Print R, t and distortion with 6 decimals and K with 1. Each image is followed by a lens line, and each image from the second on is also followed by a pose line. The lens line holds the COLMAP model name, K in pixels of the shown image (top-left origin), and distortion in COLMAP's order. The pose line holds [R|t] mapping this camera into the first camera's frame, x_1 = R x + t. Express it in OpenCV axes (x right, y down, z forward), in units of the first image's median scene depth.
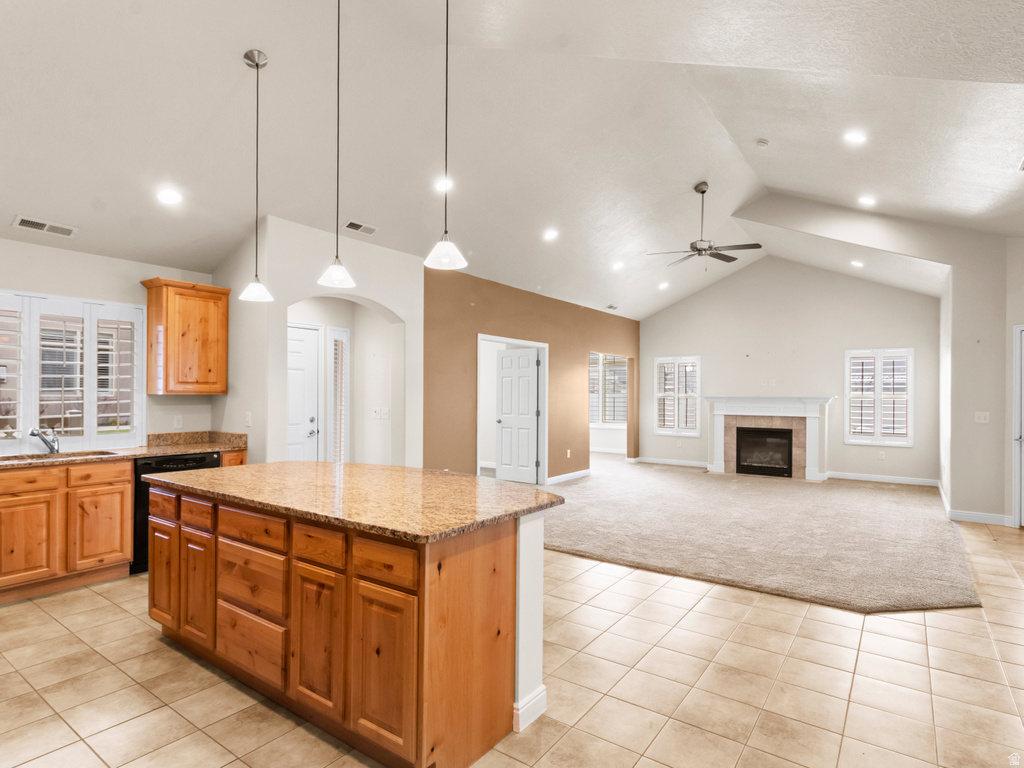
lens RADIAL K [[541.6, 0, 501.9], [0, 541.6, 393.8], [0, 0, 1]] dist [0.002631, 0.000767]
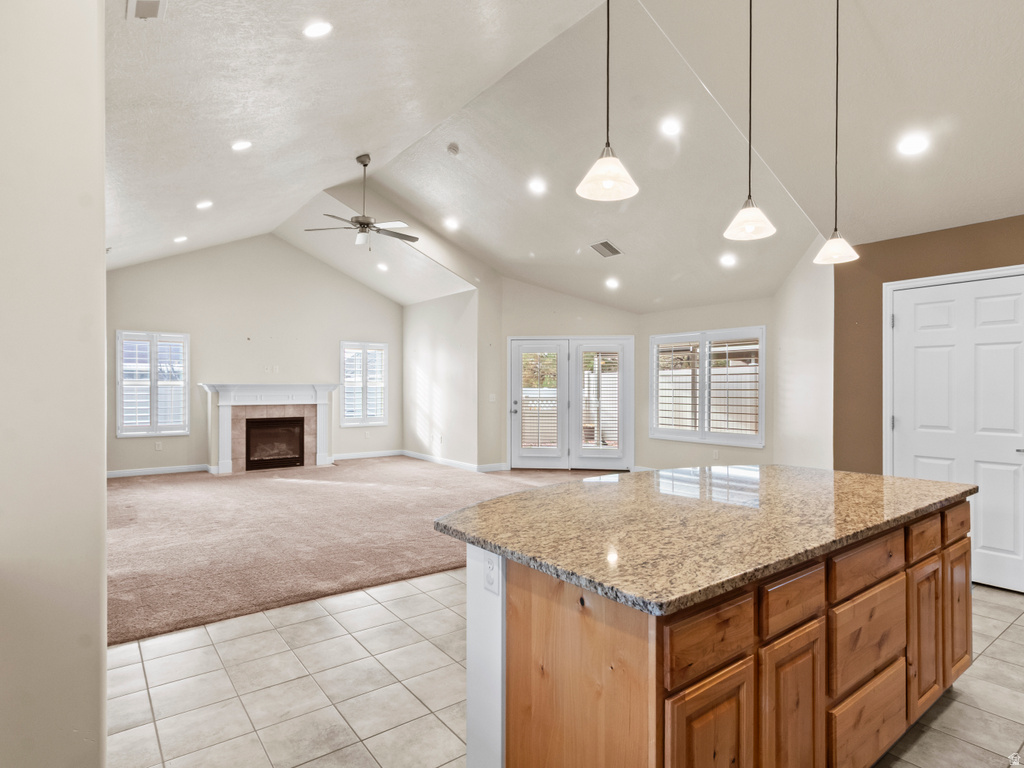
lens RADIAL K [[570.1, 0, 516.2], [0, 570.1, 388.3], [0, 0, 1]] dist [-0.001292, -0.000047]
pose [[0.282661, -0.009480, 0.959173, -0.352597], [-0.001006, 0.999948, 0.010180, 0.001840], [-0.959219, -0.003842, 0.282637, 0.330624]]
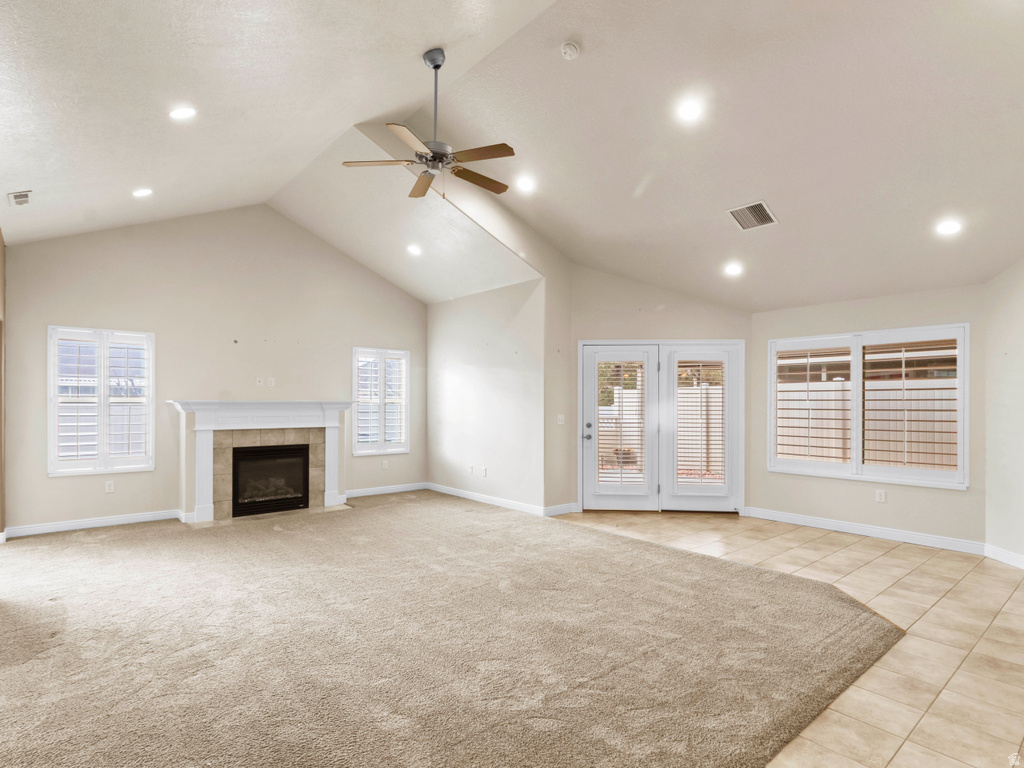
lens RADIAL K [[548.2, 0, 512.2], [0, 548.2, 404.4], [0, 0, 1]] dist [-0.001712, -0.000225]
pose [[0.222385, -0.007450, 0.974931, -0.150317], [-0.002784, 0.999962, 0.008276, 0.002274], [-0.974955, -0.004555, 0.222355, 0.546896]]
